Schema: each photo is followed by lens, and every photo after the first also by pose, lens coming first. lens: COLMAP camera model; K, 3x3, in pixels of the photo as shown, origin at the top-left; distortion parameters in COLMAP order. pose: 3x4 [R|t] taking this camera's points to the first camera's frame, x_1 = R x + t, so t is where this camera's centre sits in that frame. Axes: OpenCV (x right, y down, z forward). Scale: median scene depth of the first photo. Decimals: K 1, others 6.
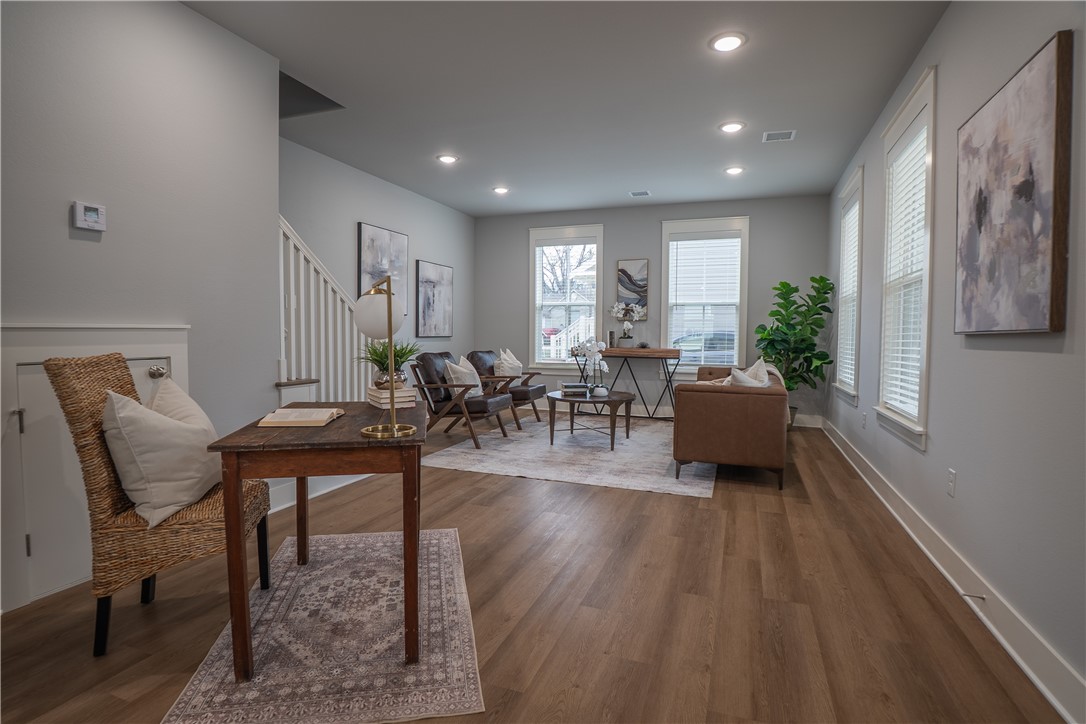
lens RADIAL K [[531.8, 0, 543.0], [0, 531.8, 362.0], [0, 0, 1]] dist [-0.051998, 0.016801]
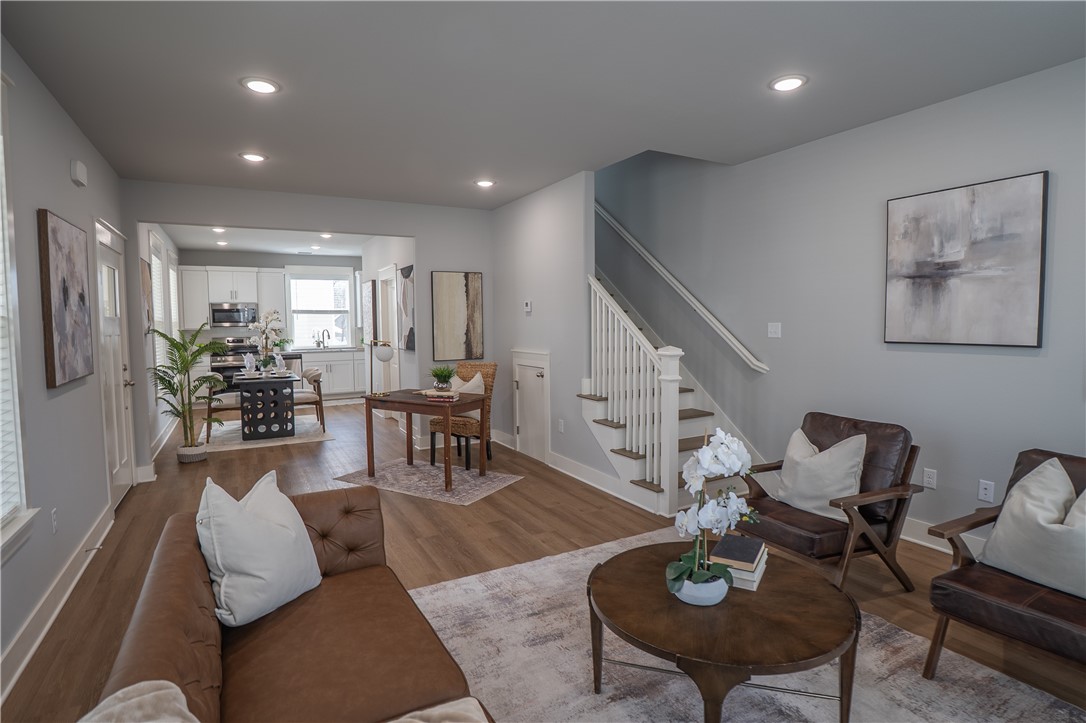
lens RADIAL K [[558.3, 0, 543.0], [0, 558.3, 361.5], [0, 0, 1]] dist [-0.036799, 0.001201]
pose [[-0.650052, 0.053420, -0.758010, 0.683487], [-0.041612, 0.993527, 0.105703, -0.194505], [0.758750, 0.100255, -0.643621, 1.768325]]
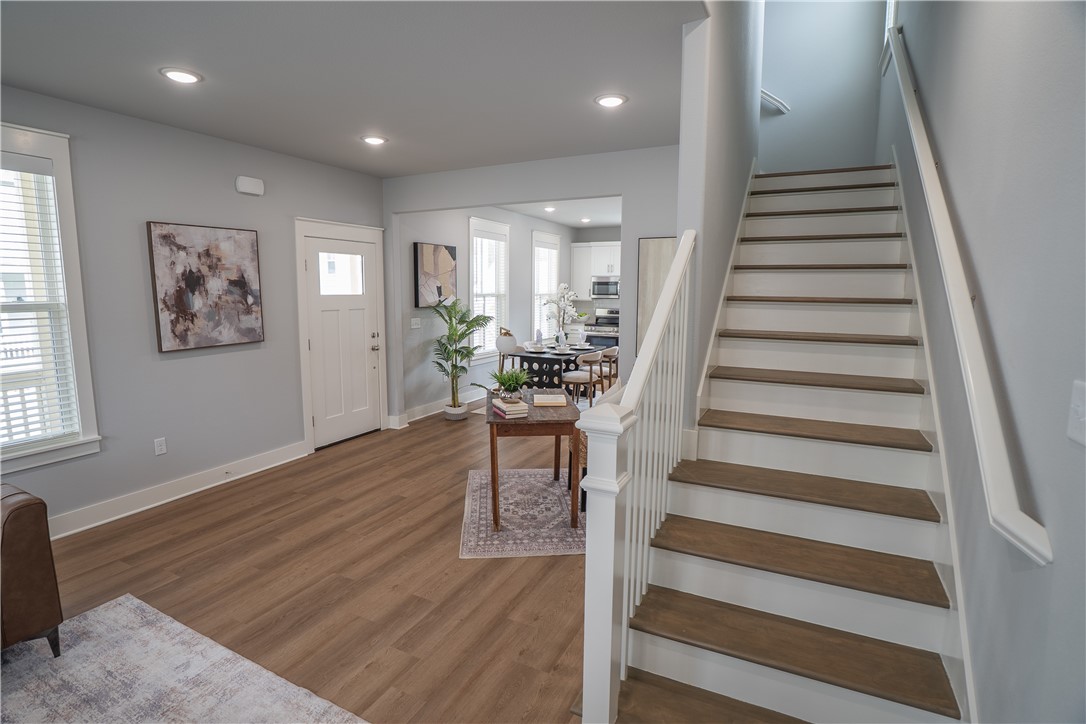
lens RADIAL K [[531.8, 0, 543.0], [0, 531.8, 362.0], [0, 0, 1]] dist [-0.051998, 0.016801]
pose [[-0.993165, -0.029225, 0.113001, -0.373367], [-0.006491, 0.980477, 0.196527, -0.235586], [-0.116539, 0.194450, -0.973965, 1.650395]]
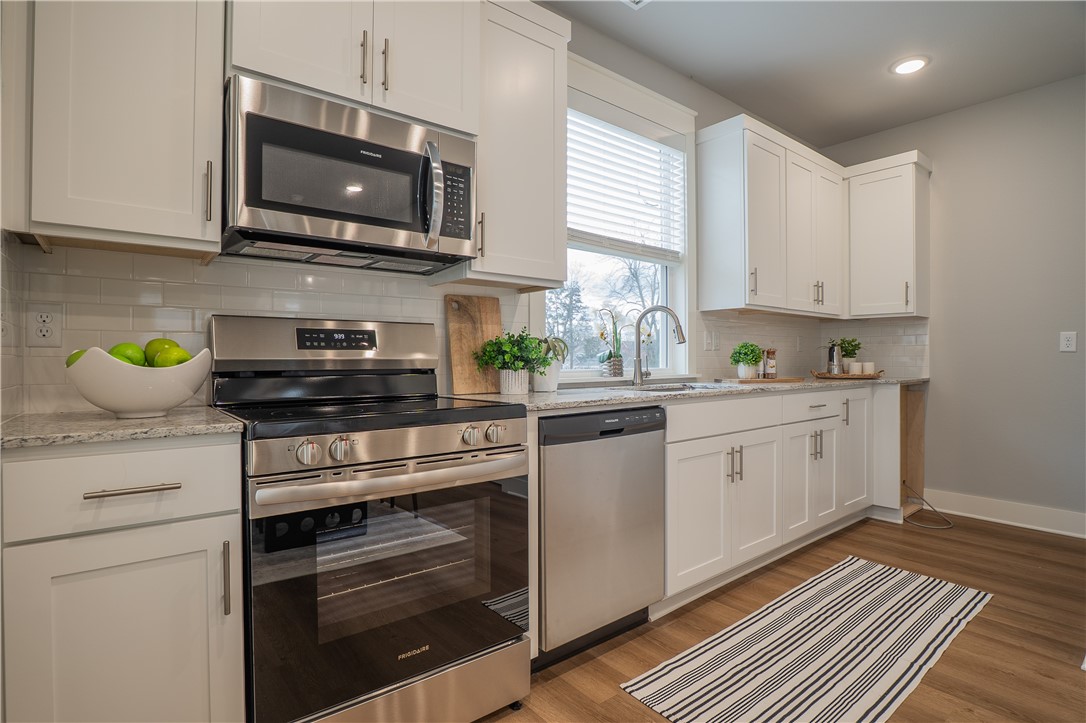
lens RADIAL K [[544.1, 0, 543.0], [0, 544.1, 361.5], [0, 0, 1]] dist [-0.032008, 0.000501]
pose [[-0.511101, -0.003486, -0.859514, -0.083970], [-0.054370, 0.998120, 0.028283, 0.058746], [0.857799, 0.061188, -0.510330, -0.796242]]
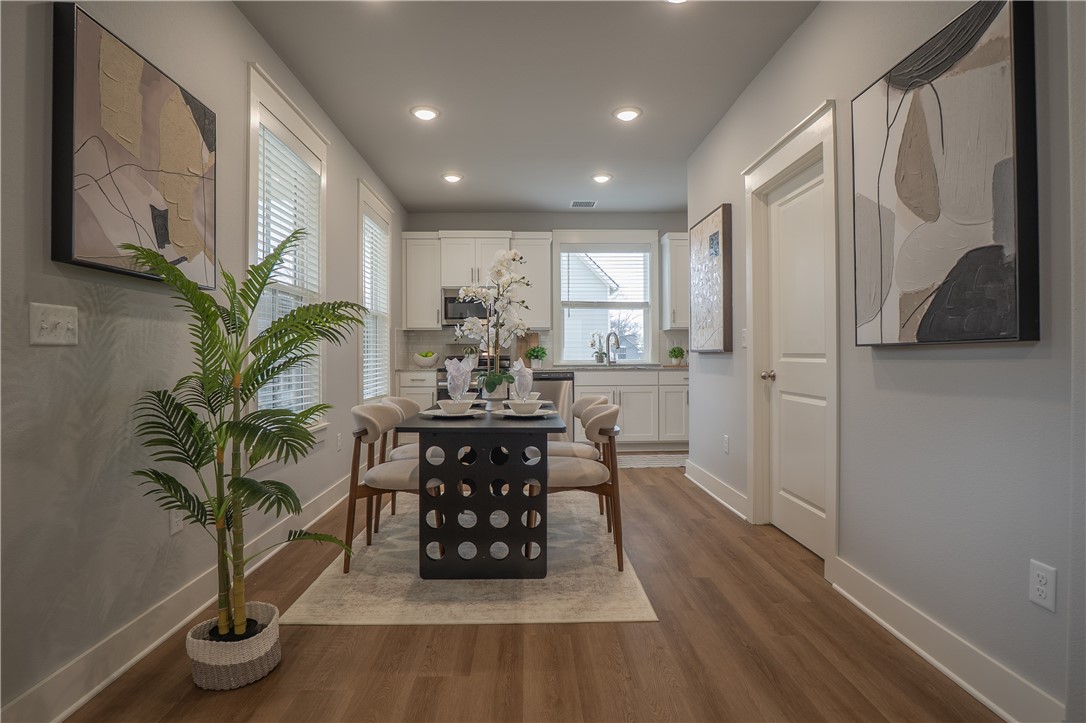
lens RADIAL K [[544.1, 0, 543.0], [0, 544.1, 361.5], [0, 0, 1]] dist [-0.032008, 0.000501]
pose [[-0.923662, -0.000907, -0.383207, 0.054749], [-0.027236, 0.997624, 0.063289, -0.016926], [0.382239, 0.068895, -0.921492, 0.490881]]
